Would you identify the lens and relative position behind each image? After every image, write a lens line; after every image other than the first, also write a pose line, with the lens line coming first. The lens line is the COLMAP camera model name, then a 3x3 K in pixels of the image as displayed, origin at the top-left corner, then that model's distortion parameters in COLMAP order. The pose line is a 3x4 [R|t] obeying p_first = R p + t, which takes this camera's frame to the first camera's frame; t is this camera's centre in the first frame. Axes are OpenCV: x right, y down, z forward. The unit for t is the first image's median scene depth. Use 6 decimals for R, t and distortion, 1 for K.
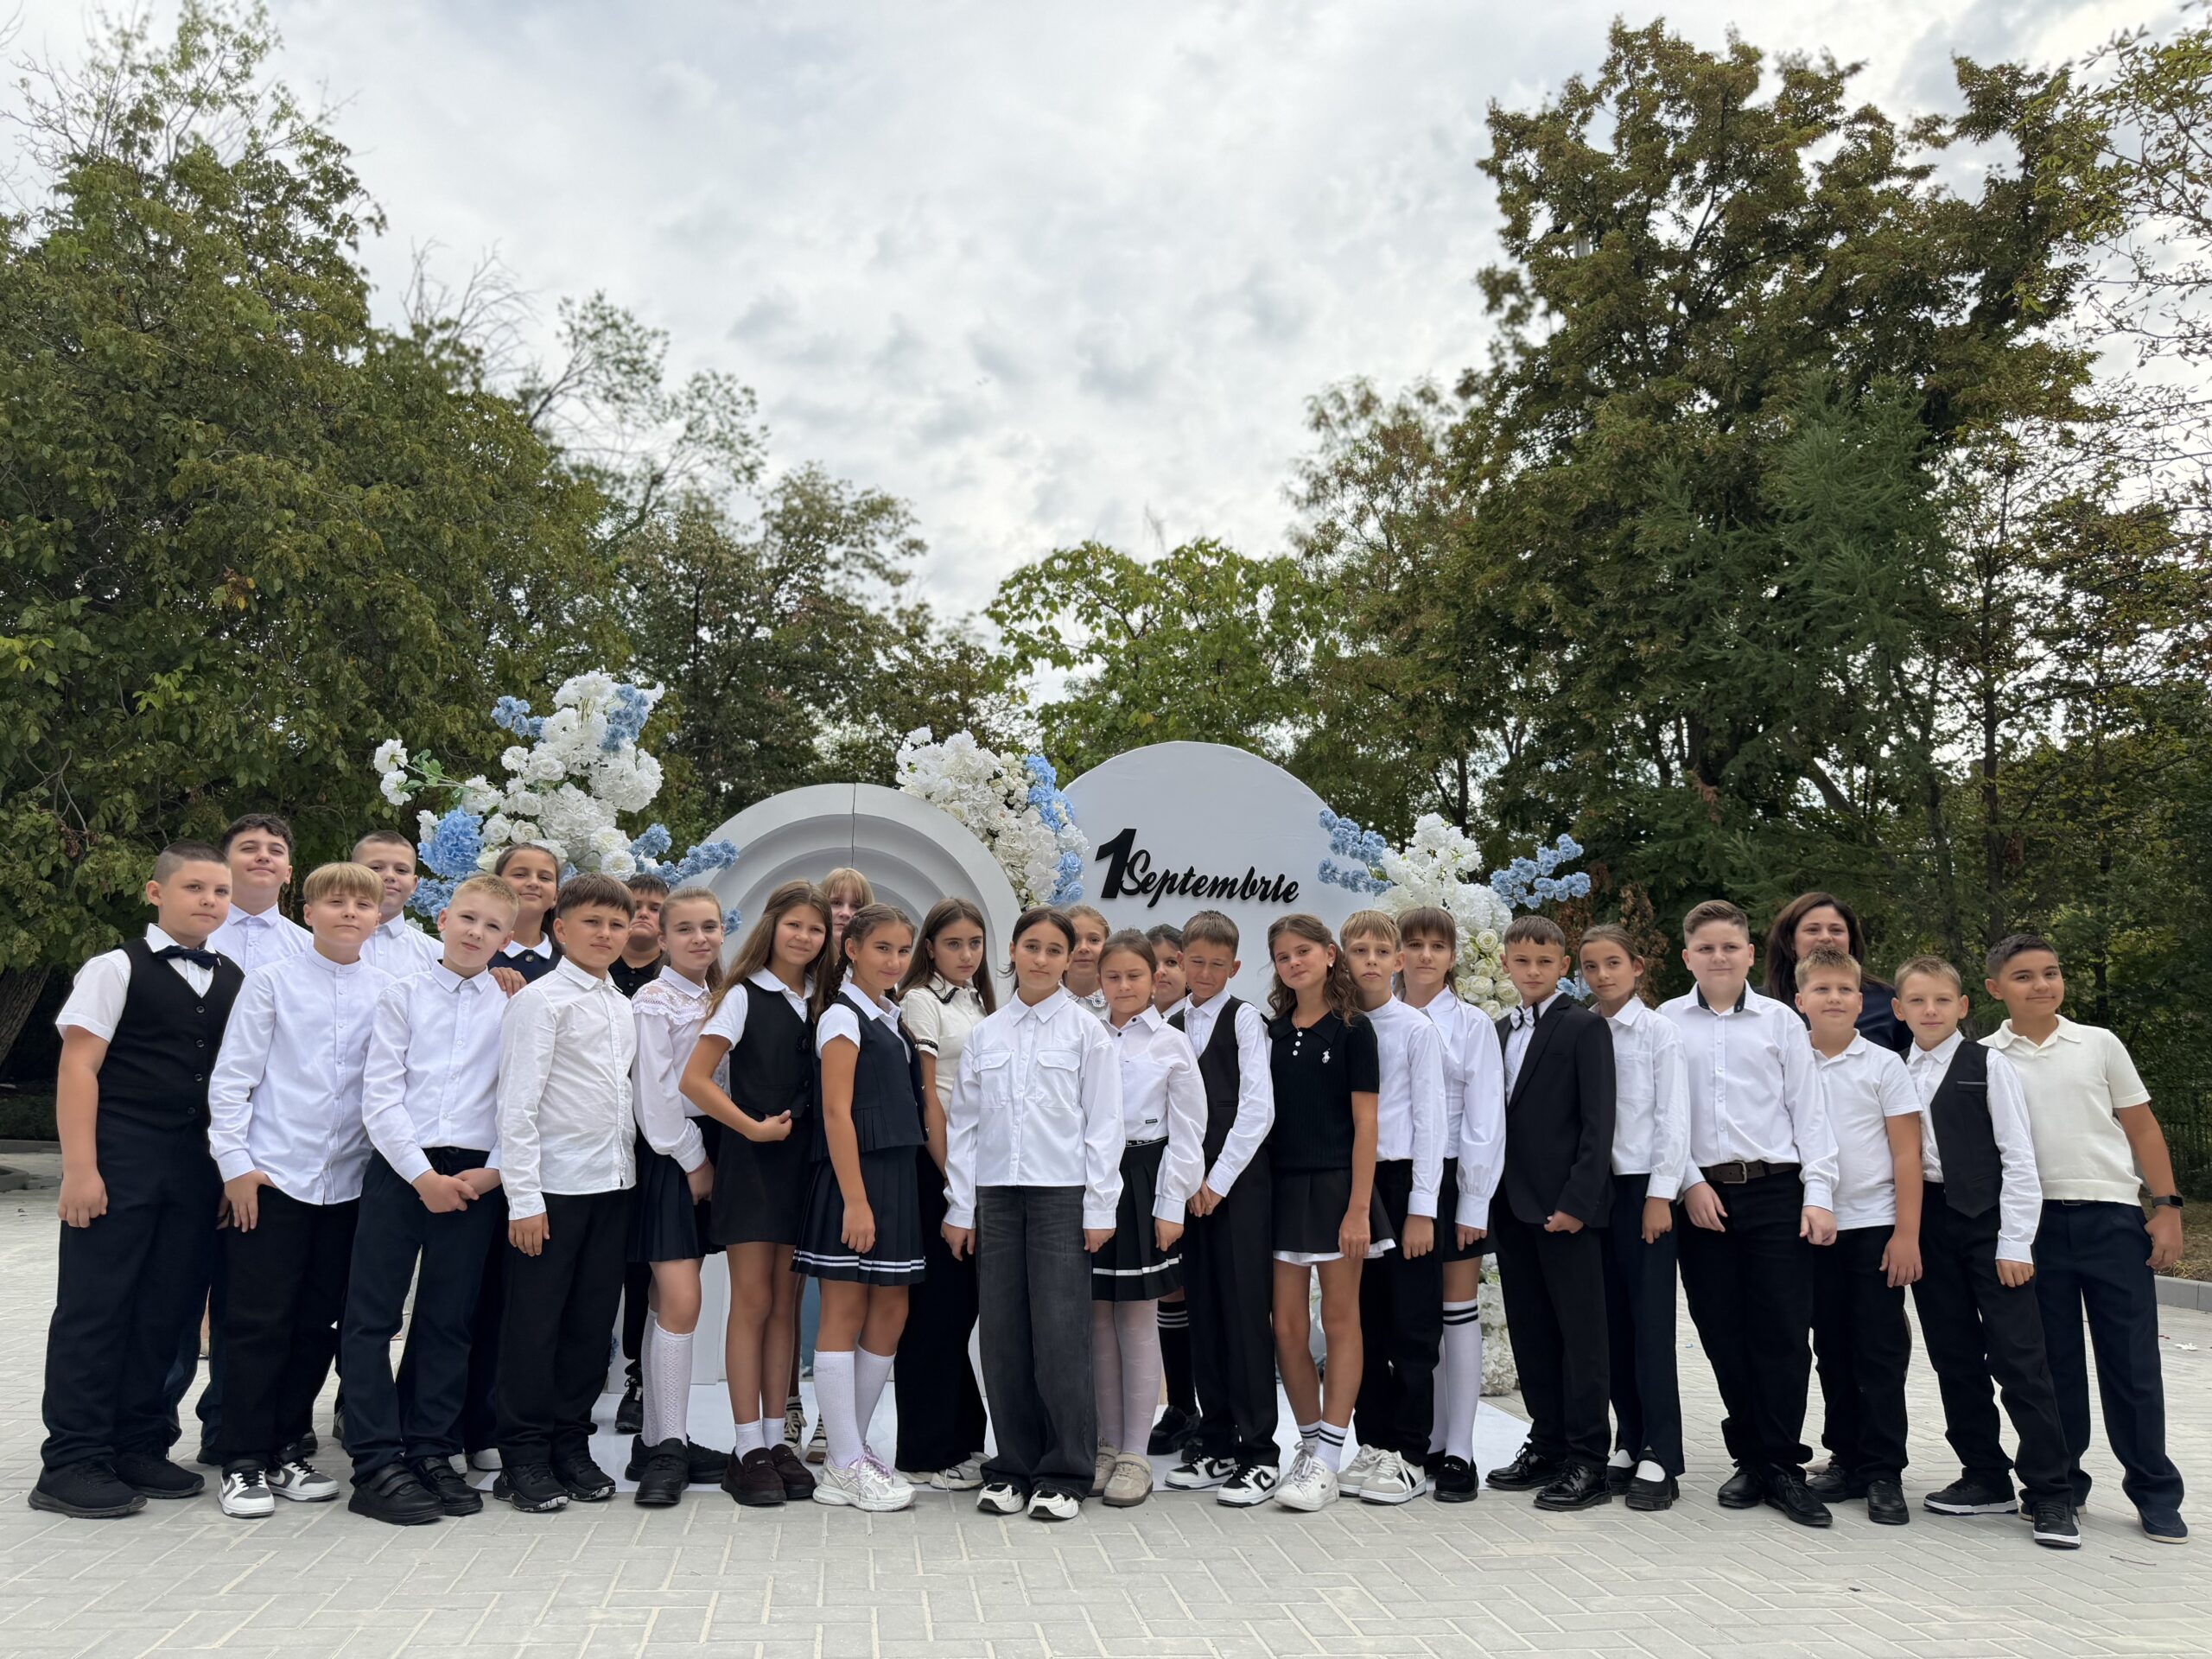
lens RADIAL K [[1584.3, 0, 1122.3], [0, 1584.3, 786.9], [0, 0, 1]] dist [0.119057, -0.209283]
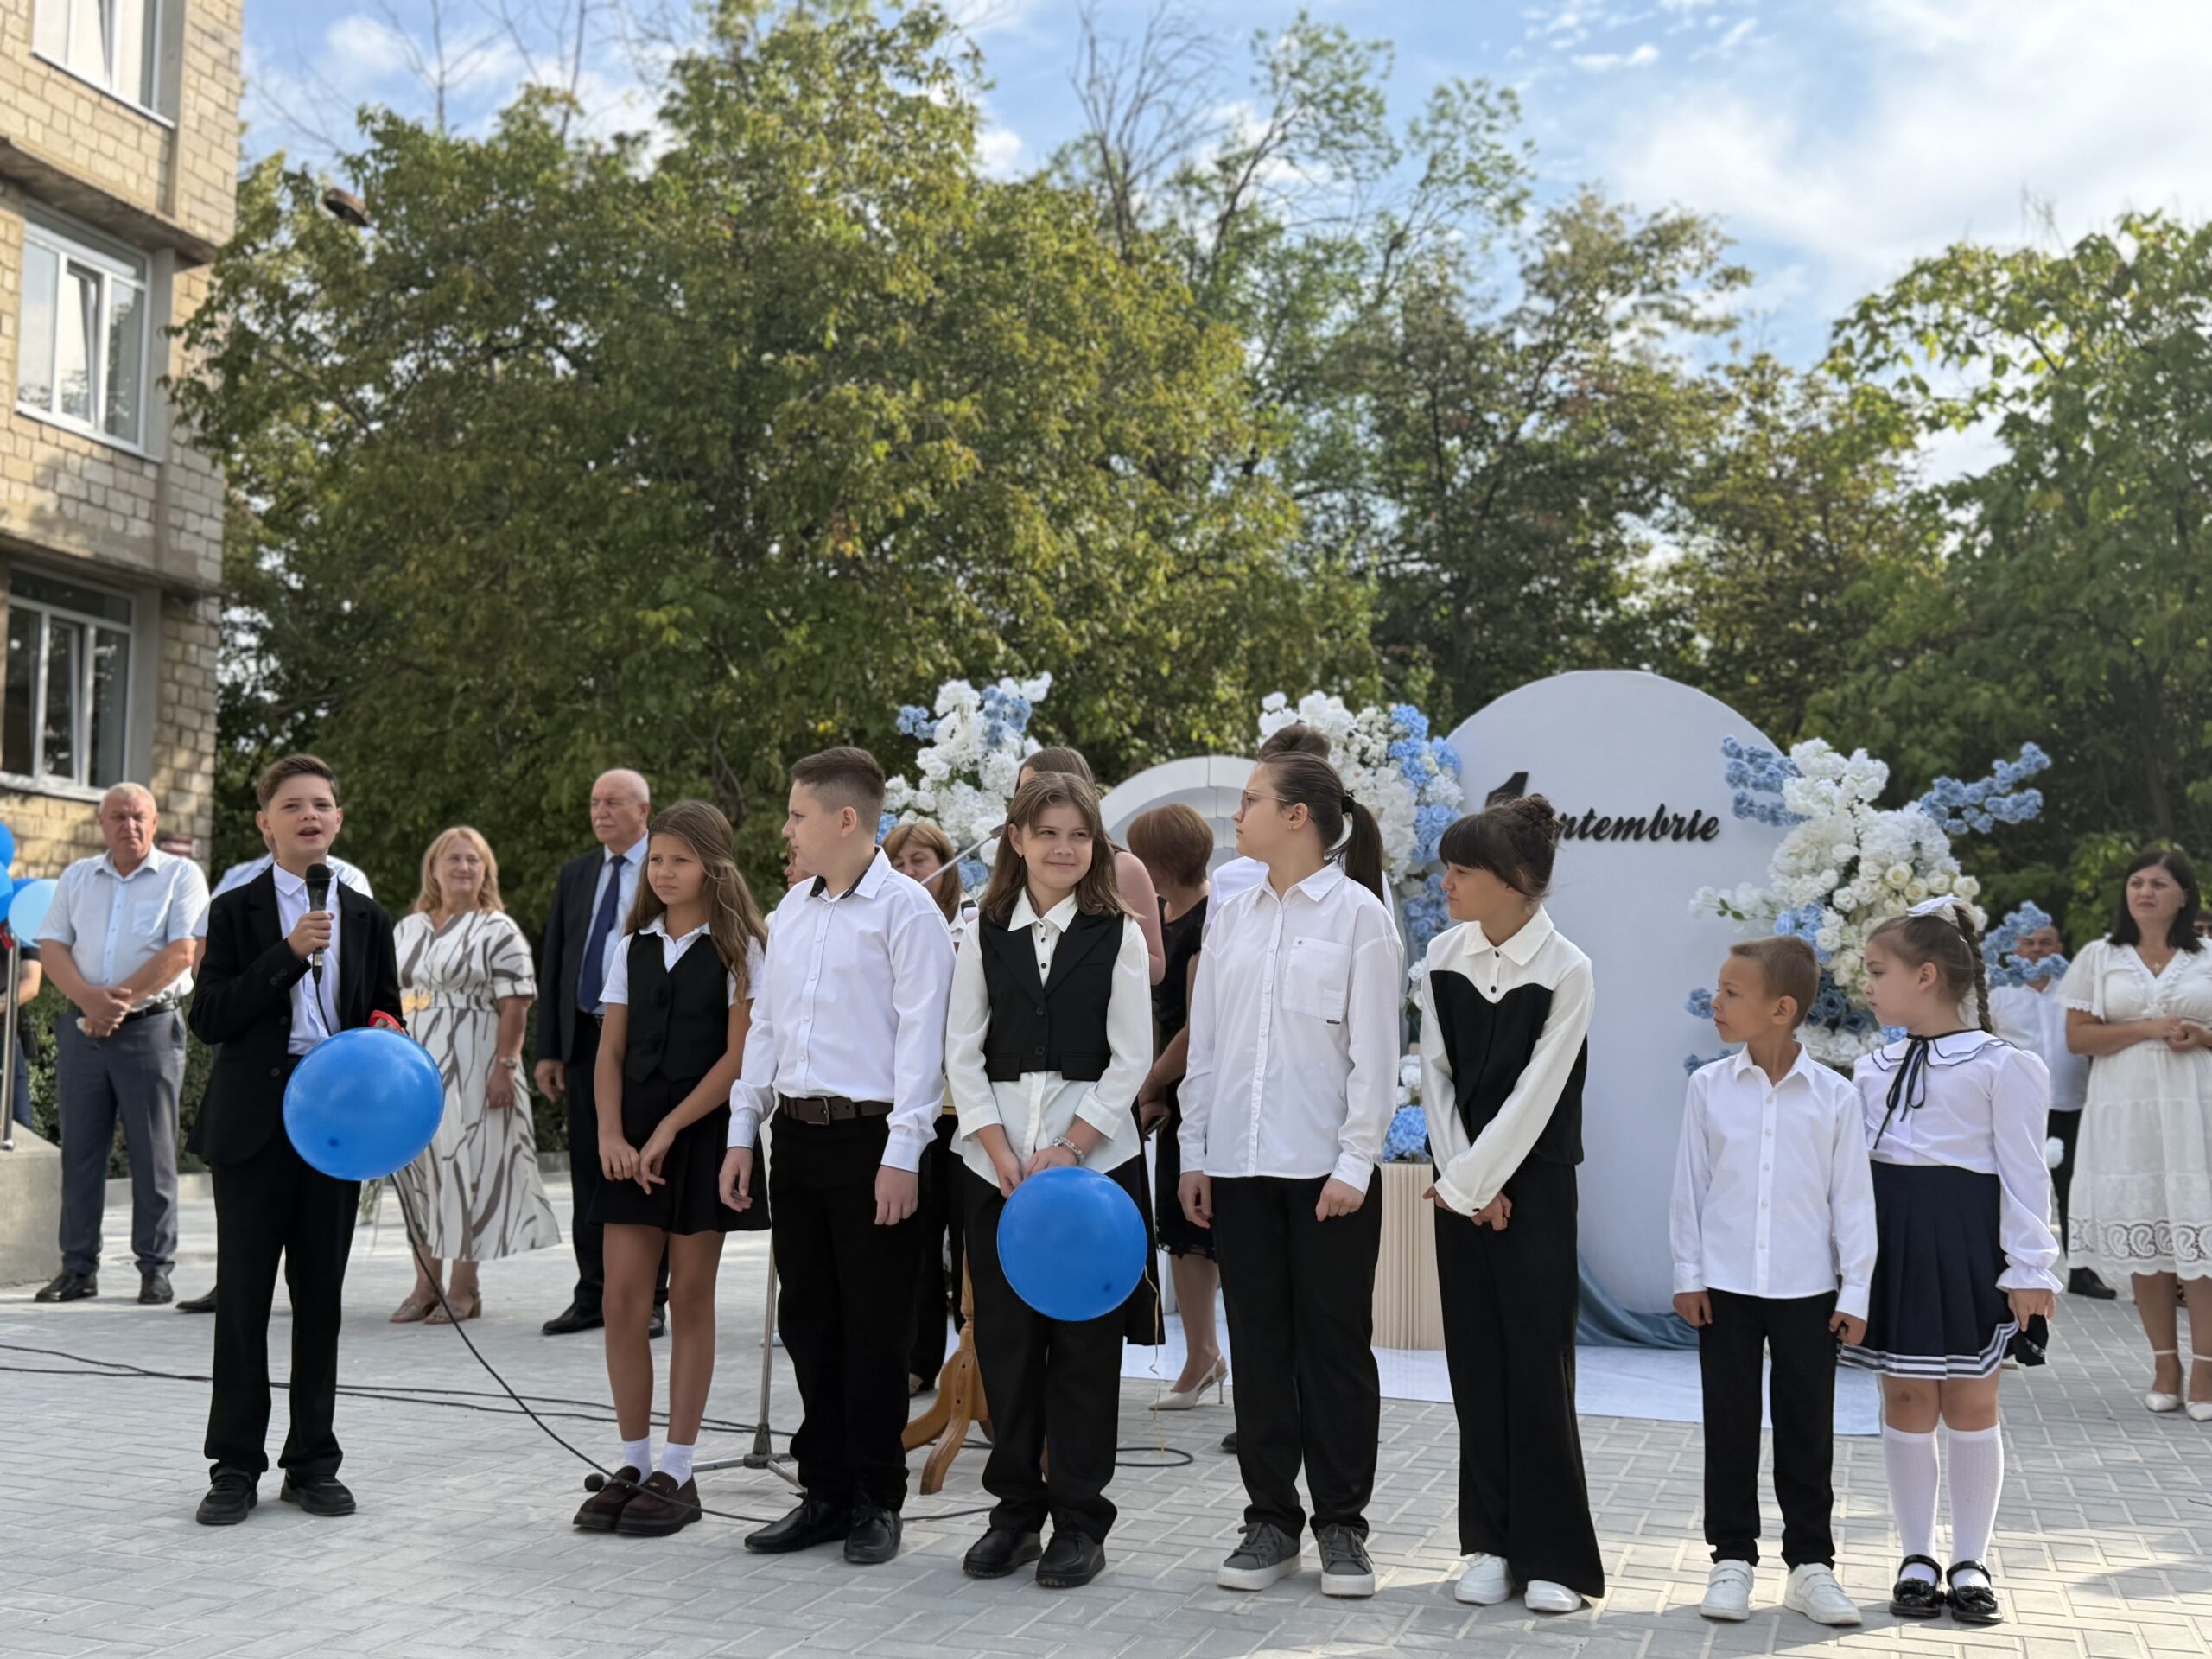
lens RADIAL K [[2250.6, 0, 1106.0], [0, 2250.6, 829.5], [0, 0, 1]] dist [0.095239, 0.004479]
pose [[0.890525, -0.051265, -0.452036, 0.075484], [0.095428, 0.992574, 0.075429, -0.012542], [0.444812, -0.110308, 0.888805, -0.060182]]
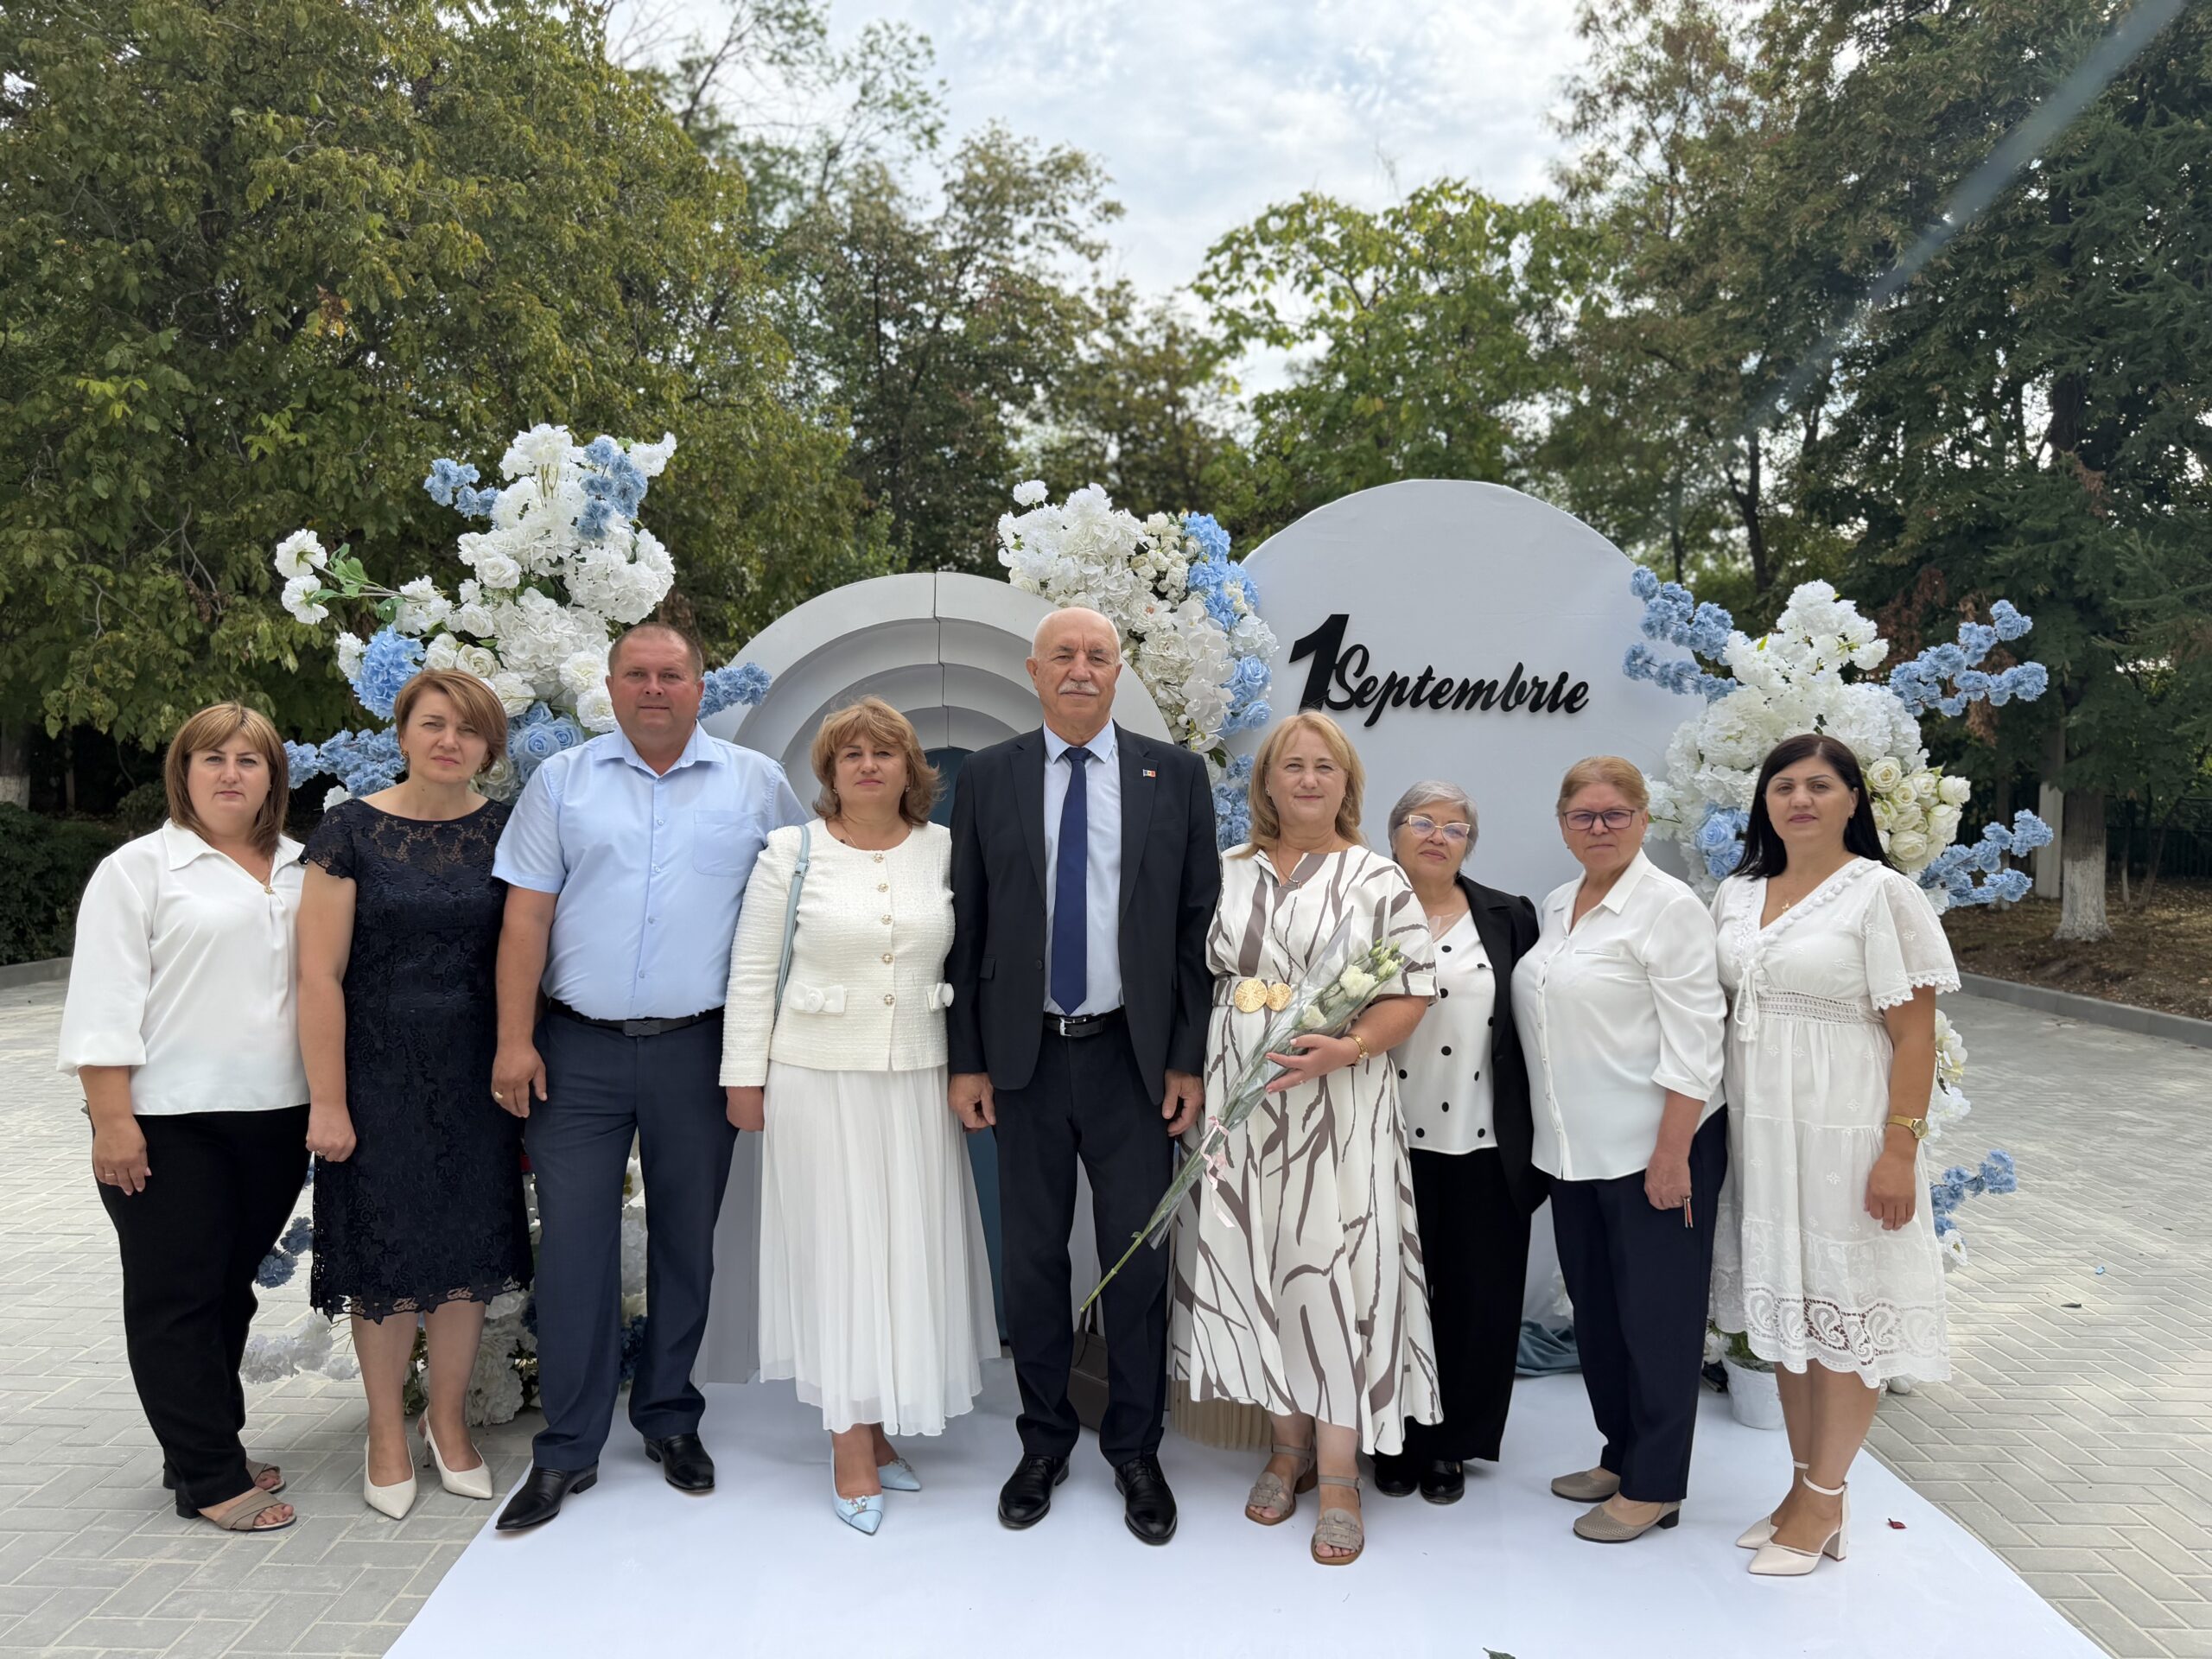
lens RADIAL K [[1626.4, 0, 1075.3], [0, 1626.4, 848.3], [0, 0, 1]] dist [0.067463, -0.129116]
pose [[0.986005, 0.001922, -0.166704, 0.001914], [0.034890, 0.975412, 0.217609, -0.006381], [0.163024, -0.220380, 0.961694, 0.051767]]
